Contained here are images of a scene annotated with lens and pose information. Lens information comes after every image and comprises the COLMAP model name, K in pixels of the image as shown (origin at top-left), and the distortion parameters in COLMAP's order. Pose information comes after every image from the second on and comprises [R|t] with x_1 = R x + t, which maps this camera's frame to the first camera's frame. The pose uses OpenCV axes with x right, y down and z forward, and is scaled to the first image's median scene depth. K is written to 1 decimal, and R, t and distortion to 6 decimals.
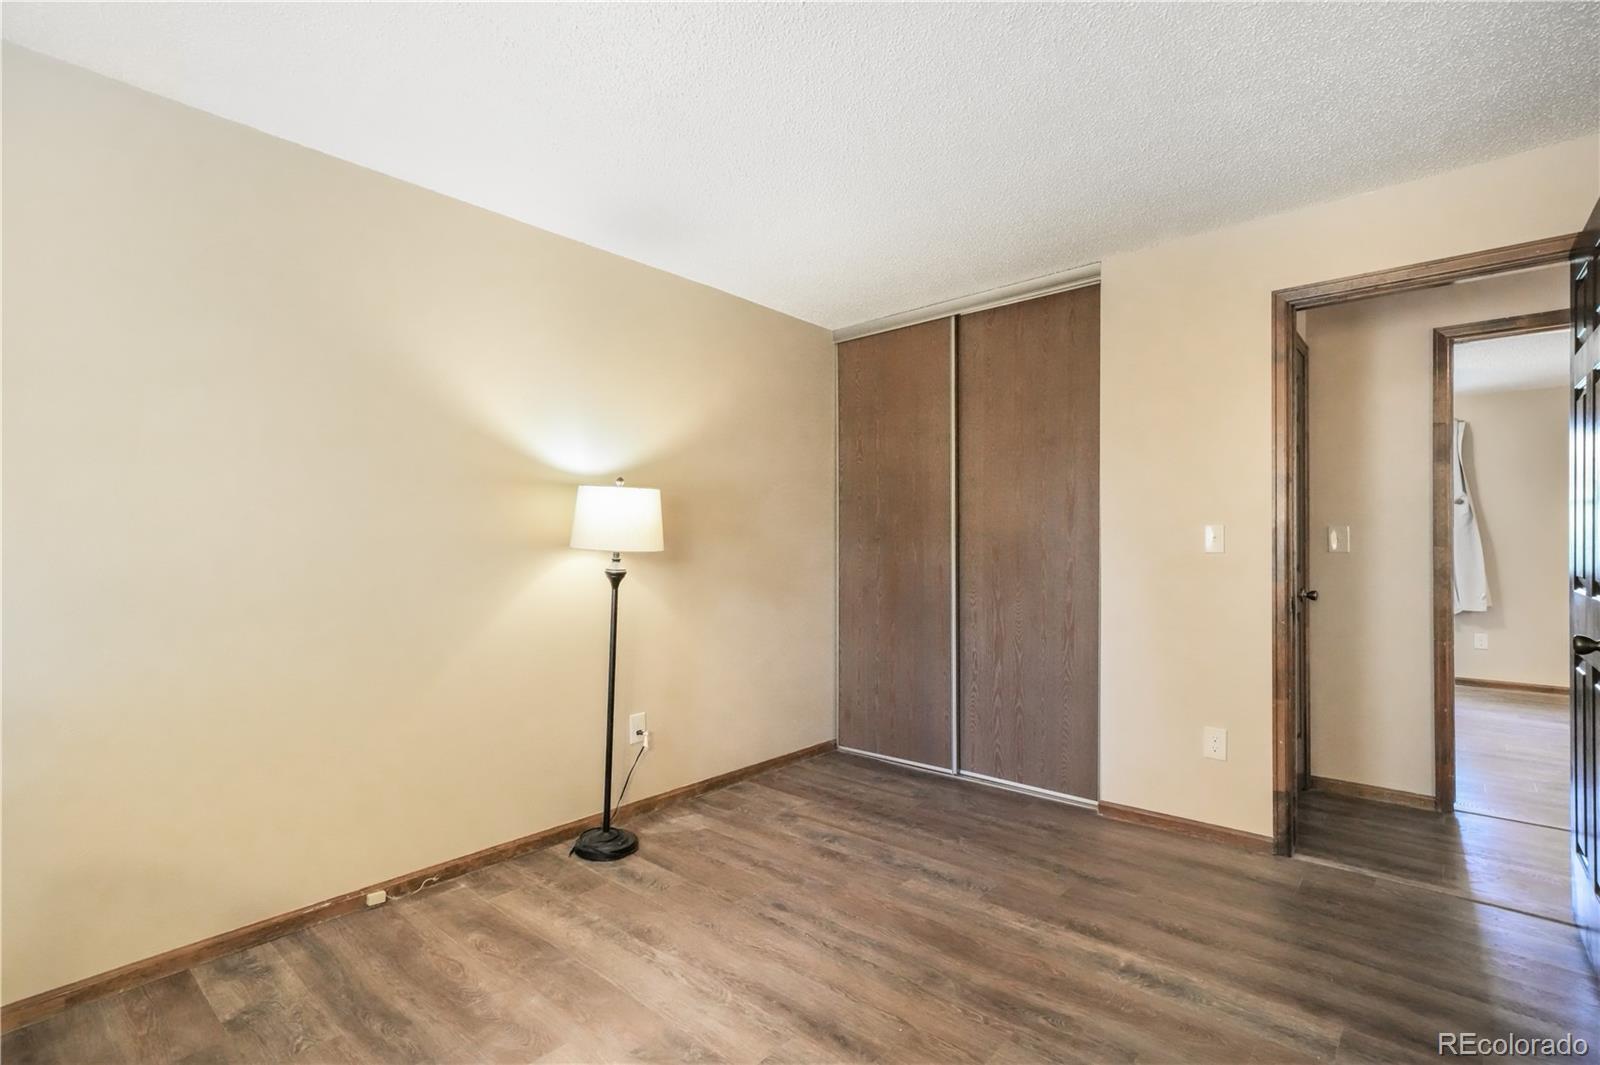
lens RADIAL K [[749.4, 0, 796.8], [0, 749.4, 538.8], [0, 0, 1]] dist [0.005082, 0.001010]
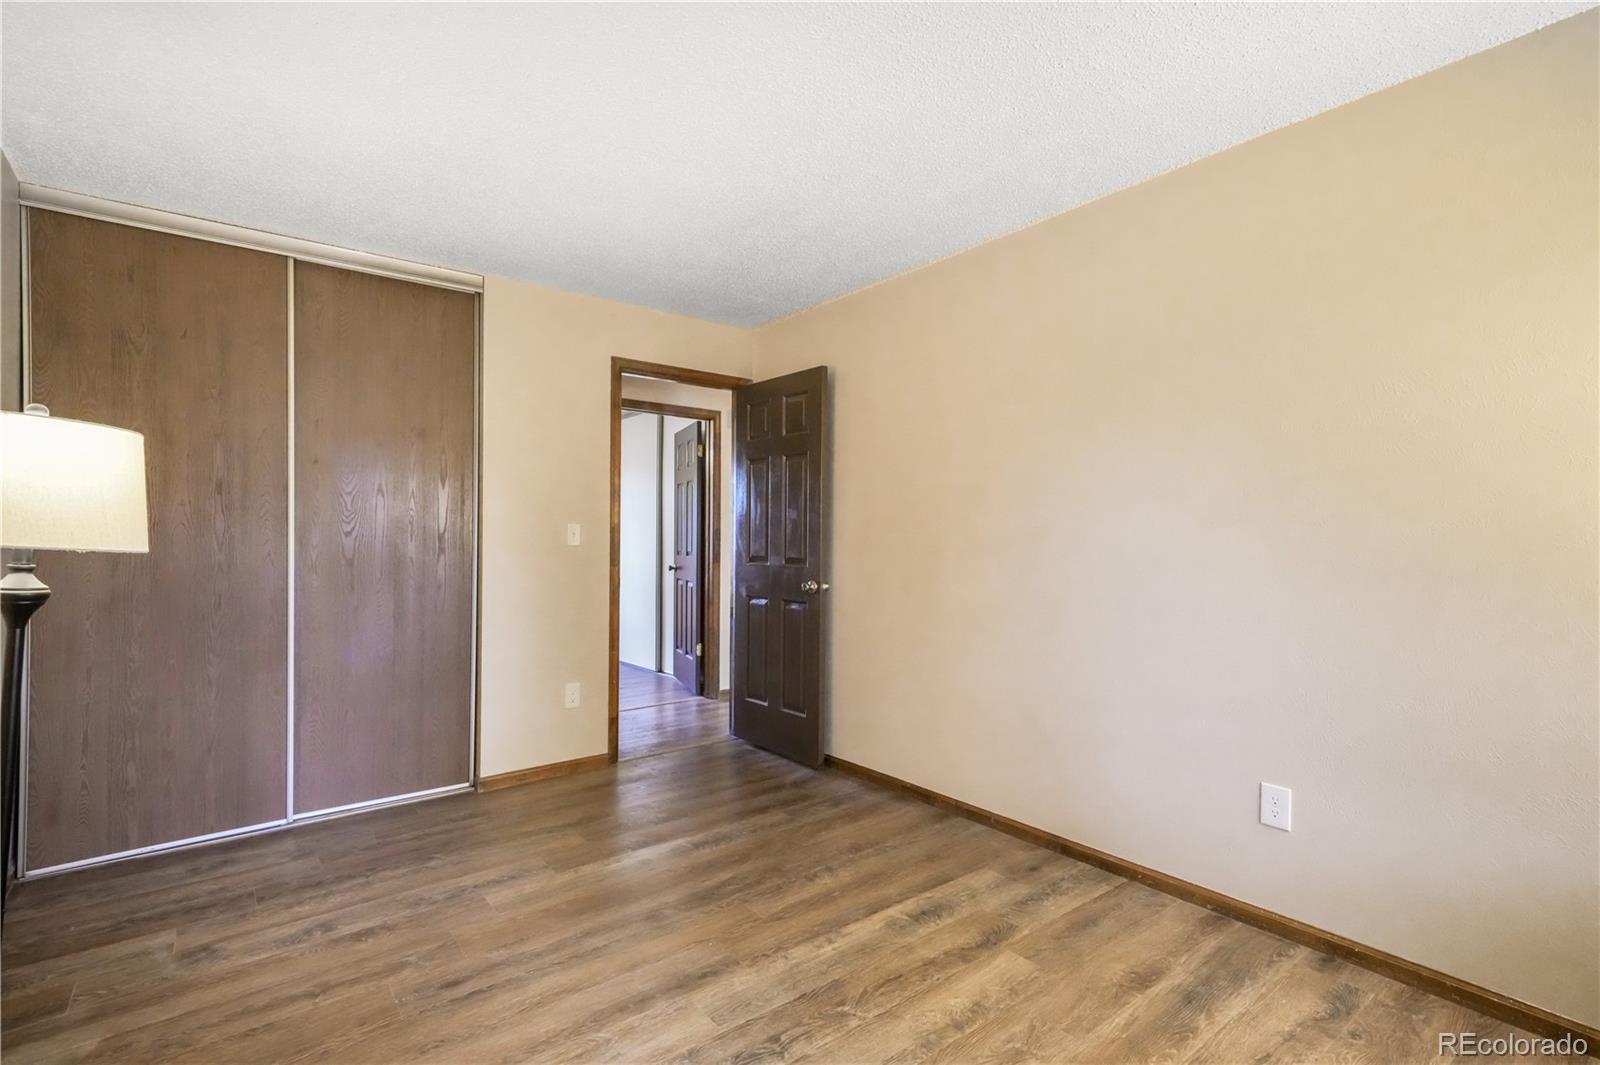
lens RADIAL K [[749.4, 0, 797.0], [0, 749.4, 534.6], [0, 0, 1]] dist [0.005082, 0.001010]
pose [[0.173952, 0.007662, 0.984724, -0.663610], [-0.008333, 0.999945, -0.006308, 0.003943], [-0.984719, -0.007108, 0.174006, 0.427812]]
